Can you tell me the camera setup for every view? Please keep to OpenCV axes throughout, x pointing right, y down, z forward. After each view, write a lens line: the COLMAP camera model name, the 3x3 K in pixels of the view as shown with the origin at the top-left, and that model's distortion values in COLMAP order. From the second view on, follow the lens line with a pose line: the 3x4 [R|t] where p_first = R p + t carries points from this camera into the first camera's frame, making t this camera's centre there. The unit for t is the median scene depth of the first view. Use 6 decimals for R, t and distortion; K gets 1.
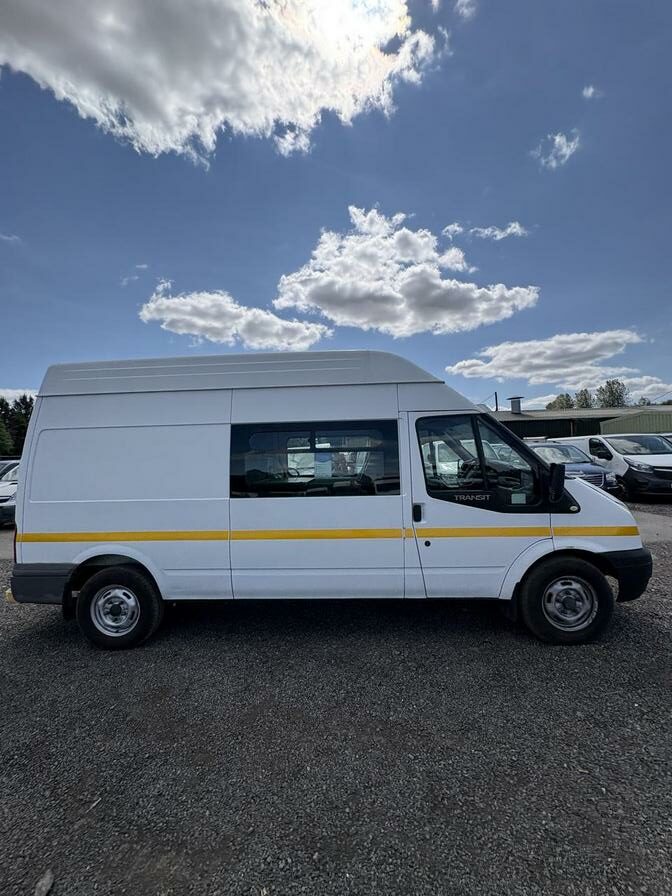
lens RADIAL K [[358.1, 0, 338.2], [0, 358.1, 448.3], [0, 0, 1]] dist [0.001307, -0.000154]
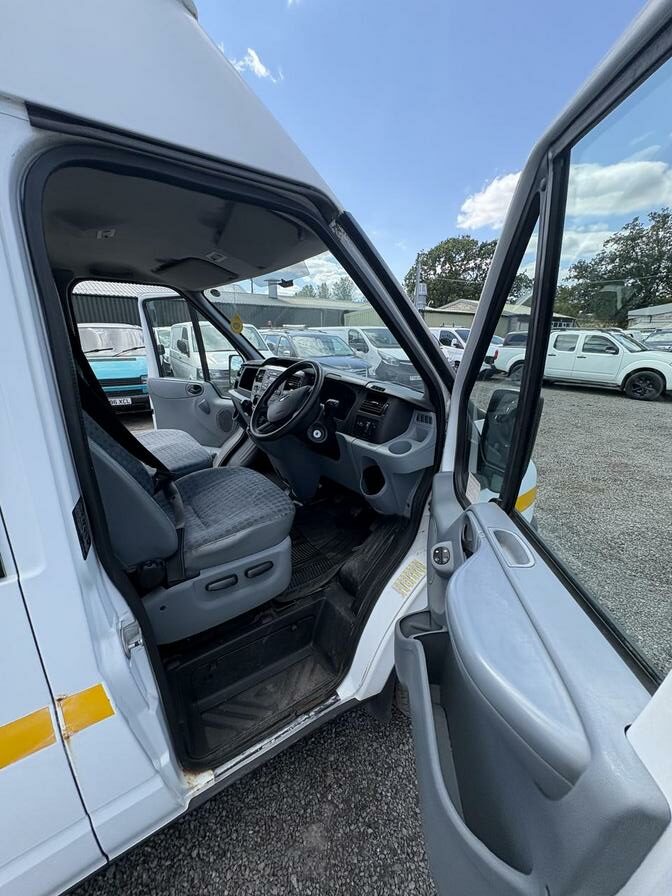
lens RADIAL K [[359.7, 0, 340.2], [0, 359.7, 451.5], [0, 0, 1]] dist [-0.000344, -0.000220]
pose [[0.792174, -0.150711, 0.591394, 0.037584], [-0.042012, 0.953264, 0.299205, -0.003075], [-0.608847, -0.261868, 0.748819, 0.188472]]
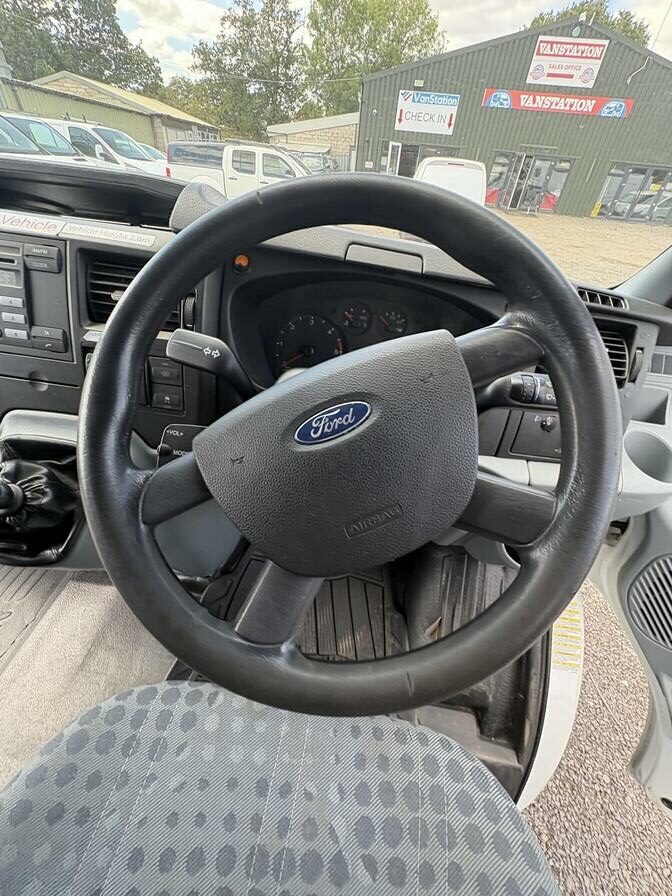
lens RADIAL K [[358.5, 0, 338.3], [0, 358.5, 447.2], [0, 0, 1]] dist [0.003967, -0.000097]
pose [[0.093653, -0.579209, 0.809782, 0.085543], [-0.093898, 0.804592, 0.586357, 0.006412], [-0.991167, -0.130951, 0.020965, 0.312364]]
